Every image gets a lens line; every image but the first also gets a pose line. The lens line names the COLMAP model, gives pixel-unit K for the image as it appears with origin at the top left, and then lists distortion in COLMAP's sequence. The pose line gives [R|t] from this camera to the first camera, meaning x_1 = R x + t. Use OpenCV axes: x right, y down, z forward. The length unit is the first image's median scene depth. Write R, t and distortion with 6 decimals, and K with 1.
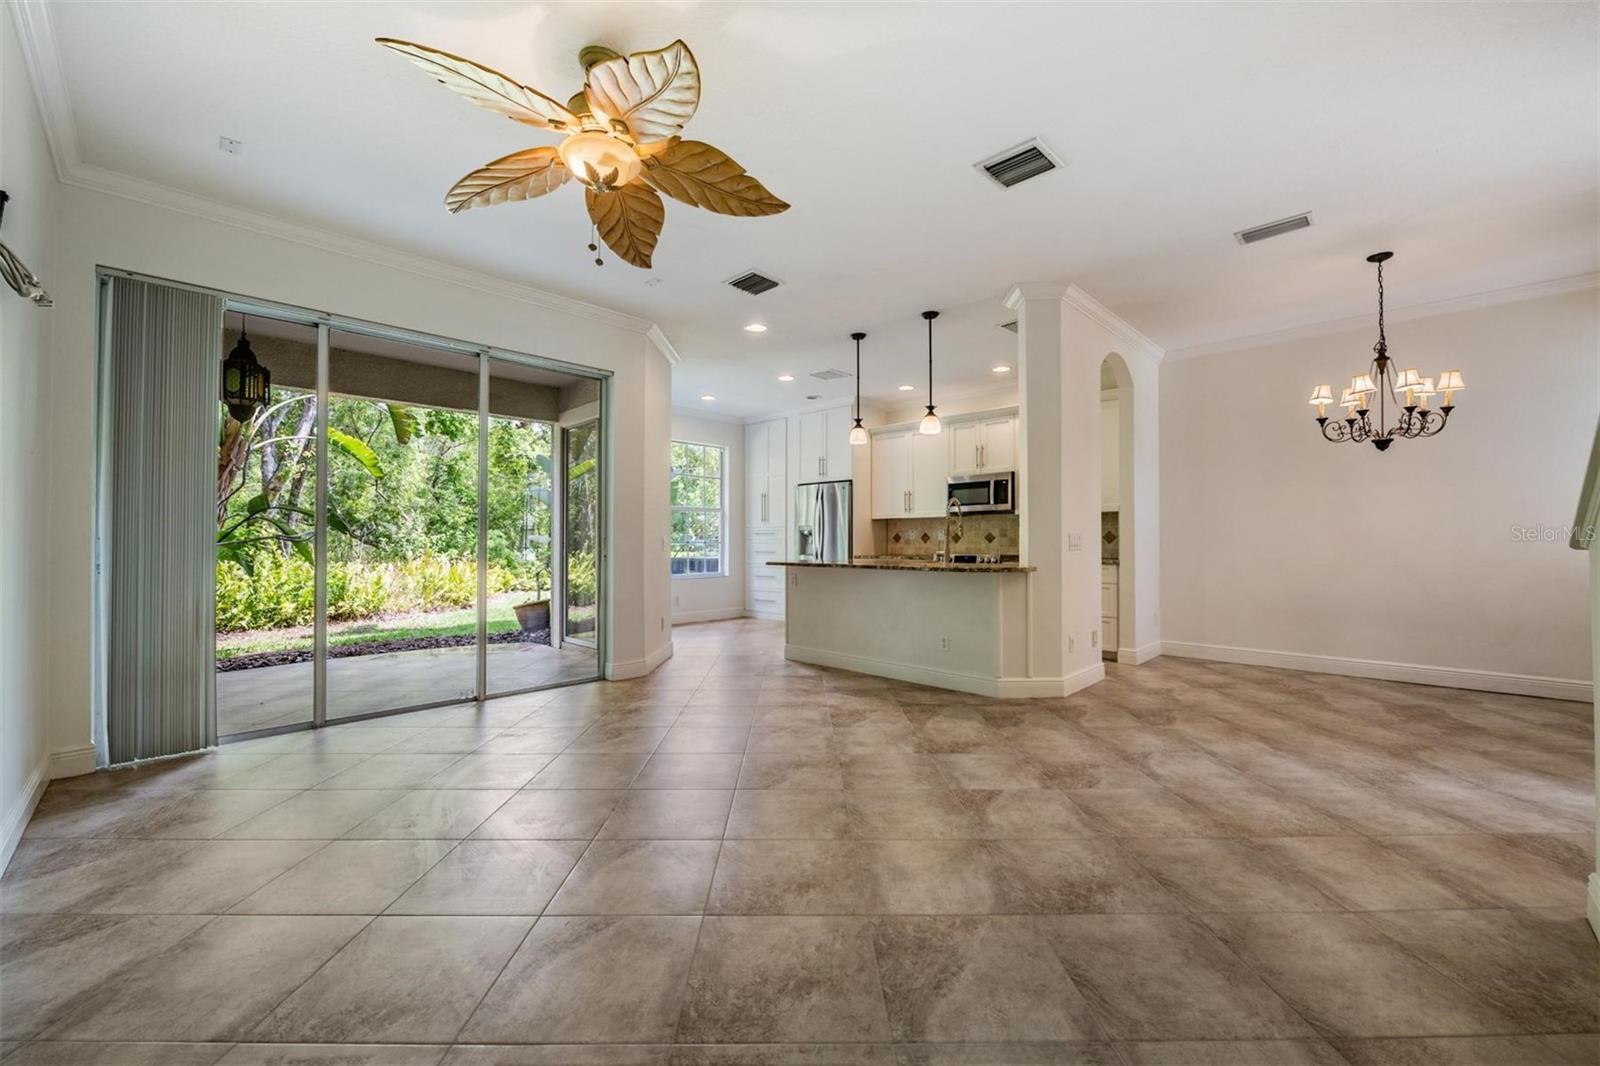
lens RADIAL K [[634.6, 0, 791.0], [0, 634.6, 533.0], [0, 0, 1]] dist [-0.005915, -0.003128]
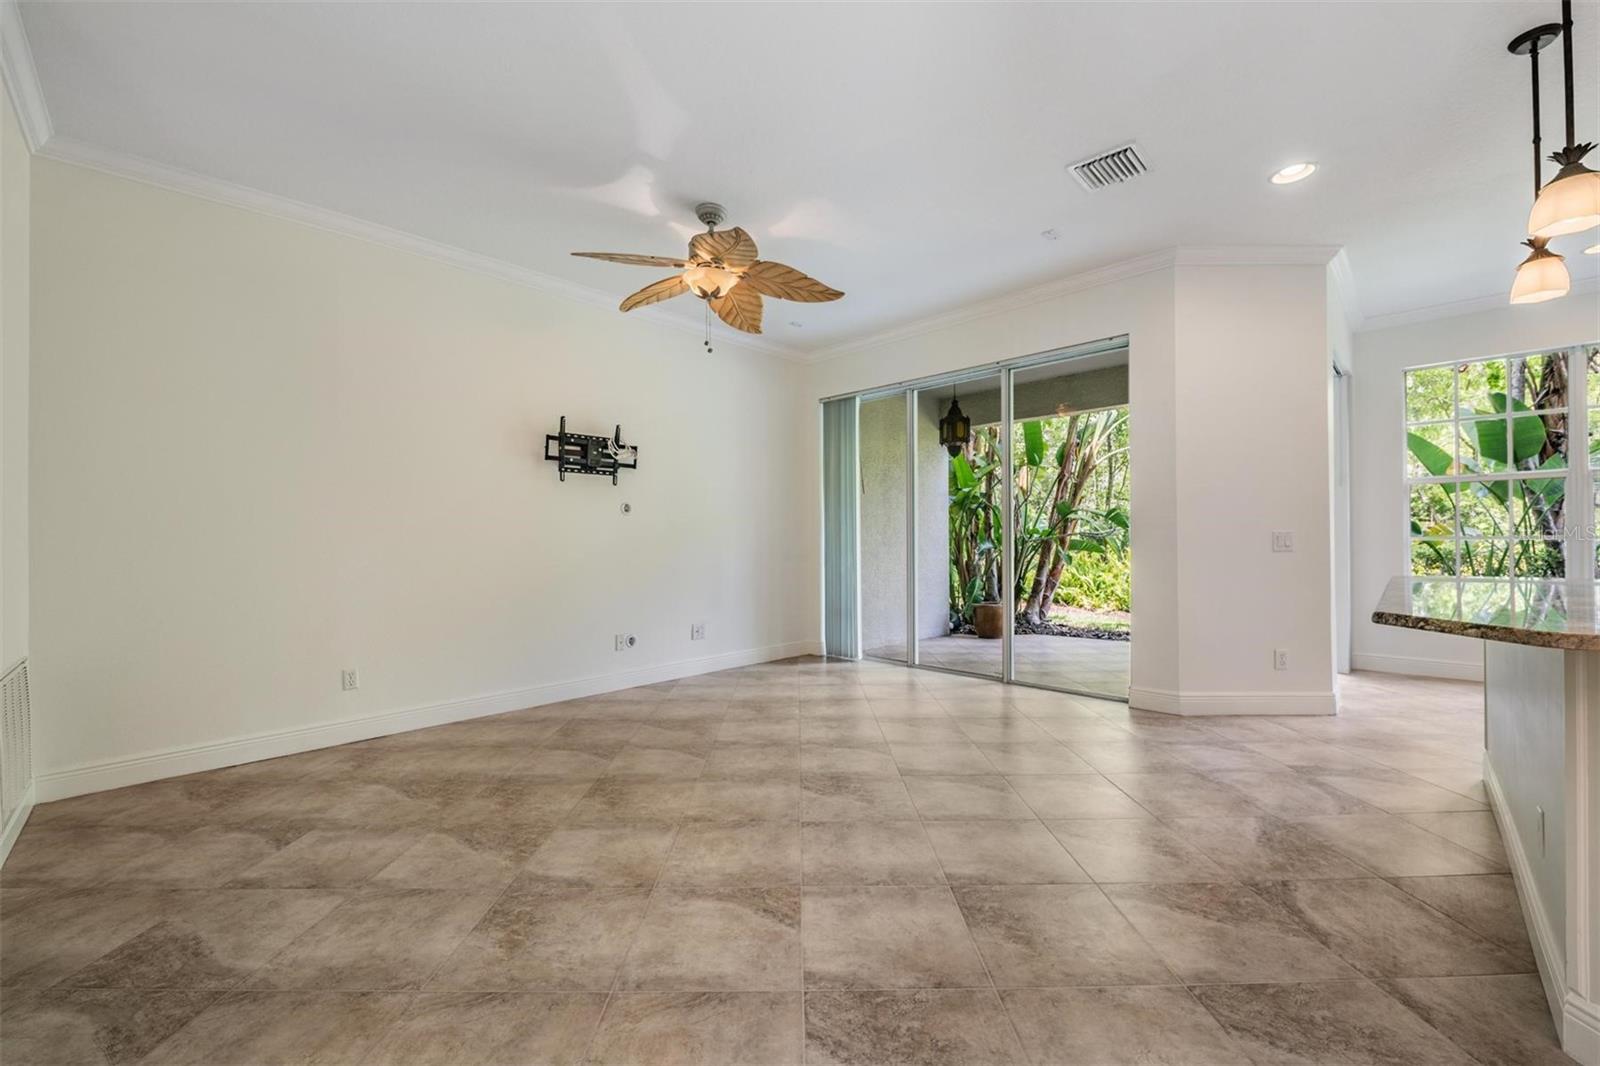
lens RADIAL K [[634.6, 0, 802.2], [0, 634.6, 537.6], [0, 0, 1]] dist [-0.005915, -0.003128]
pose [[0.011807, -0.000757, -0.999930, 0.409642], [0.021609, 0.999766, -0.000501, 0.002554], [0.999697, -0.021601, 0.011821, 0.418513]]
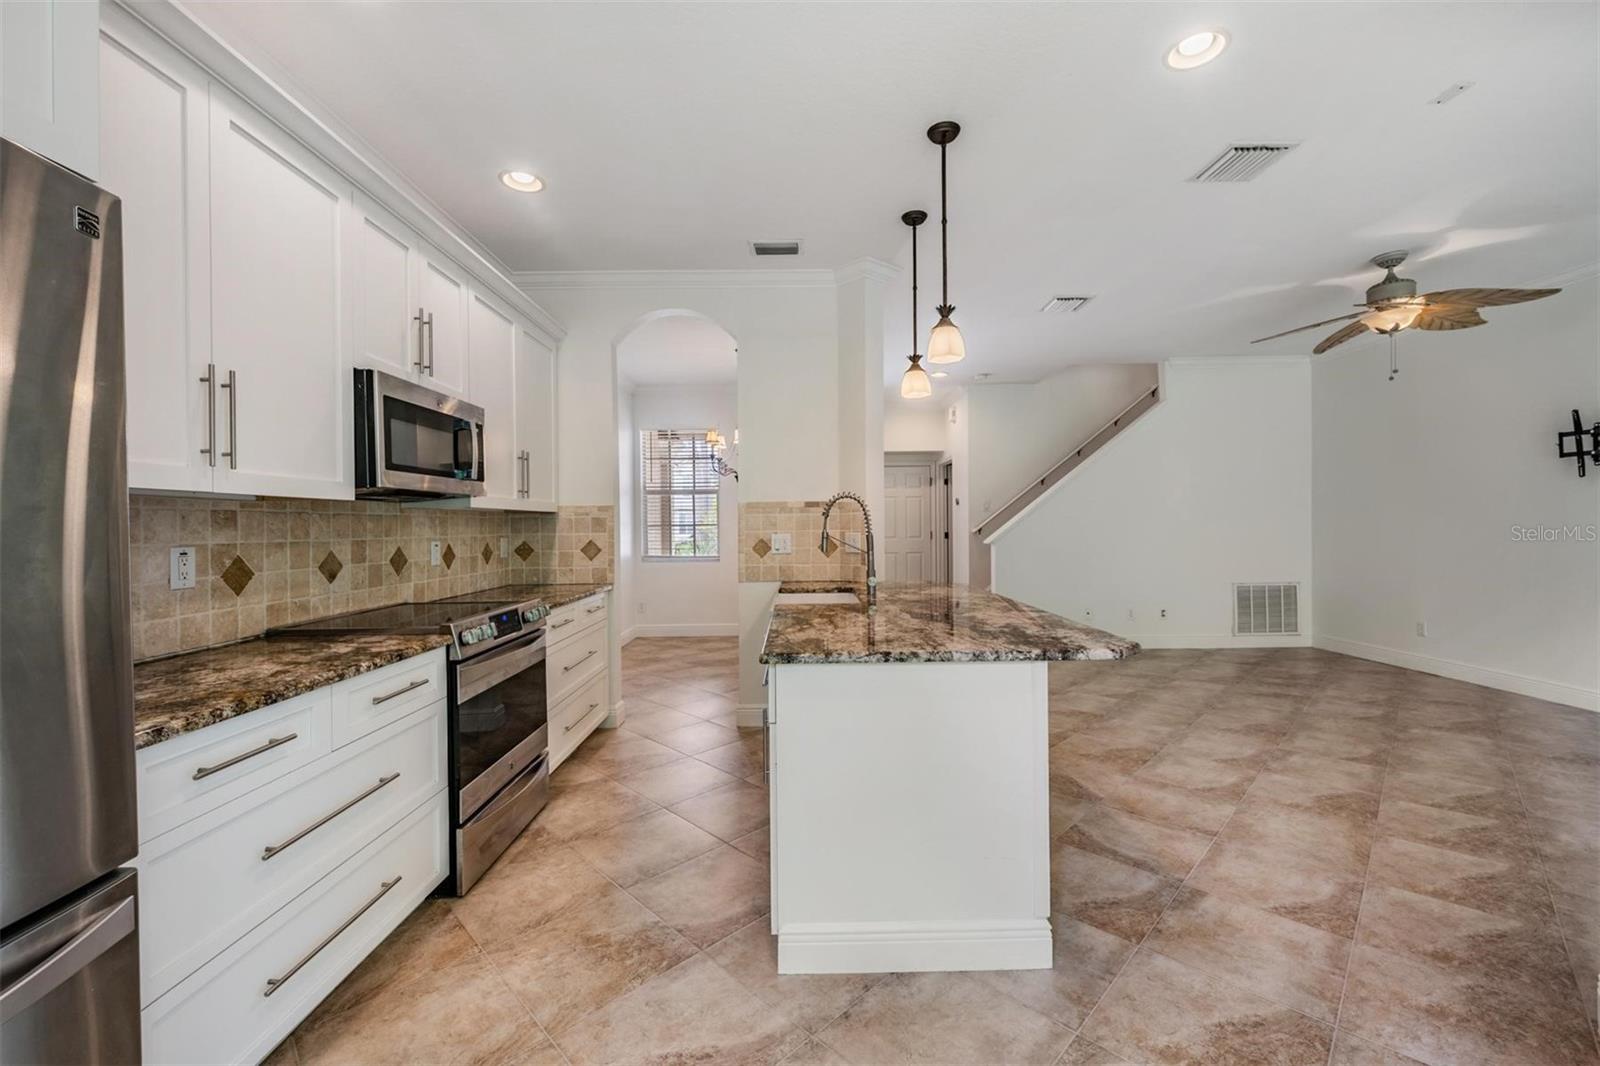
lens RADIAL K [[634.6, 0, 812.4], [0, 634.6, 523.7], [0, 0, 1]] dist [-0.005915, -0.003128]
pose [[-0.718540, 0.011219, 0.695395, -0.124315], [0.001402, 0.999891, -0.014683, -0.011365], [-0.695484, -0.009575, -0.718477, 1.148000]]
